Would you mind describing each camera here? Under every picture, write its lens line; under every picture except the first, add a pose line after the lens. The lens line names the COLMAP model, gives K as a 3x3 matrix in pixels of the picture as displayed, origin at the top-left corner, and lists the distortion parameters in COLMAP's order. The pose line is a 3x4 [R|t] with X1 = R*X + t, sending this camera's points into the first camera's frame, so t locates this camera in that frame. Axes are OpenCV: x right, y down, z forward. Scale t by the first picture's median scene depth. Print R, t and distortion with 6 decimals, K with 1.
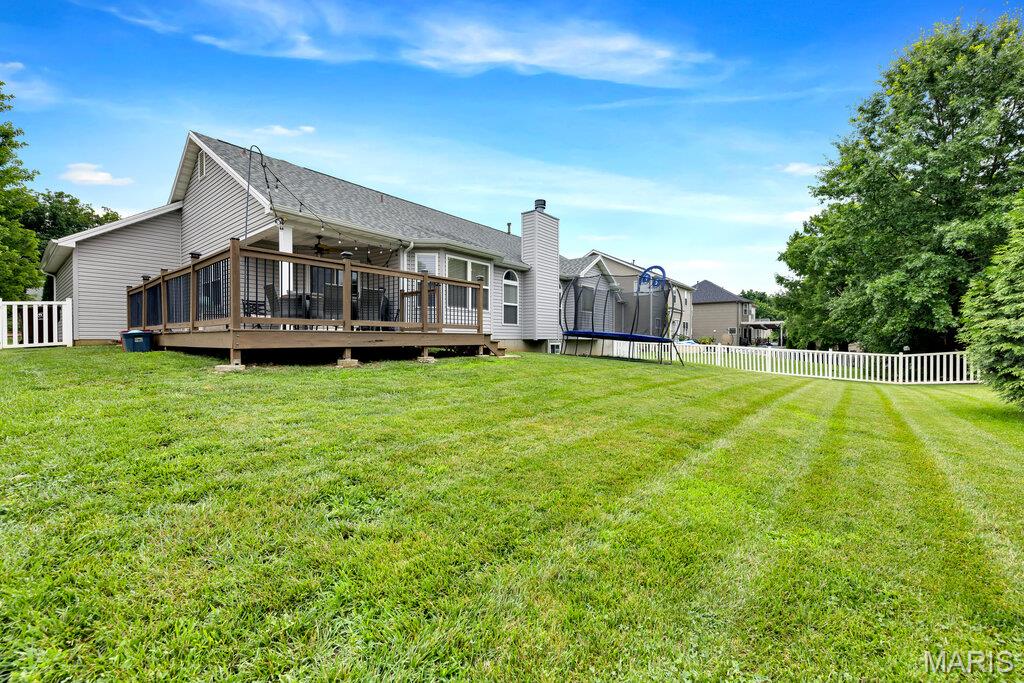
lens RADIAL K [[410.3, 0, 507.9], [0, 410.3, 334.6], [0, 0, 1]] dist [-0.000172, -0.000201]
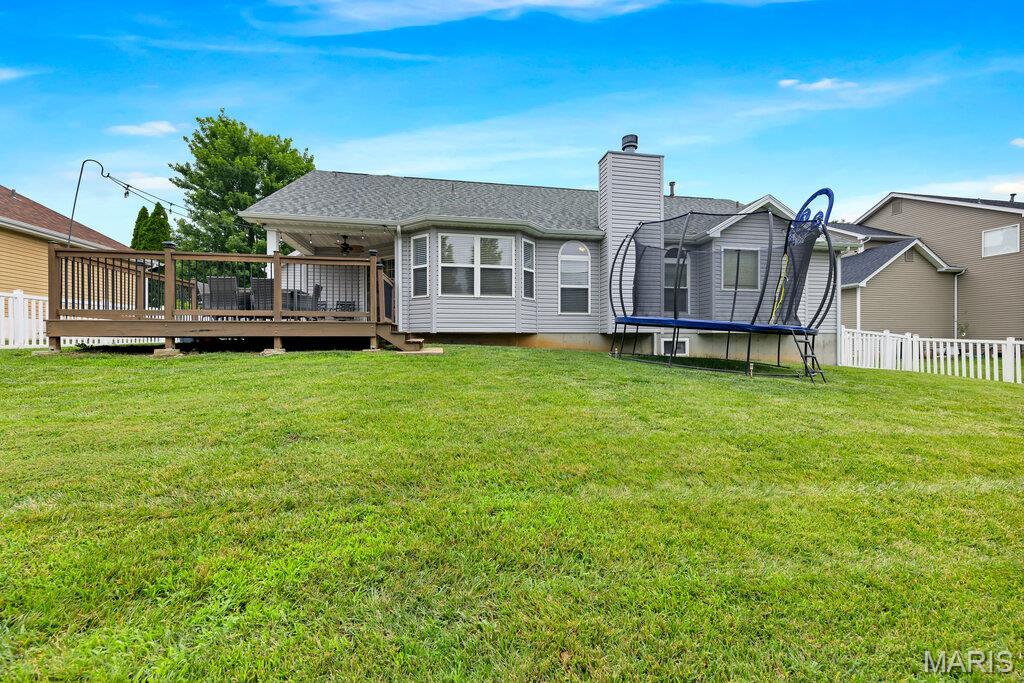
lens RADIAL K [[395.2, 0, 497.9], [0, 395.2, 335.6], [0, 0, 1]] dist [-0.000448, -0.000035]
pose [[0.739685, 0.003753, -0.672943, 0.429783], [0.001796, 0.999970, 0.007551, 0.012397], [0.672951, -0.006794, 0.739656, 0.390423]]
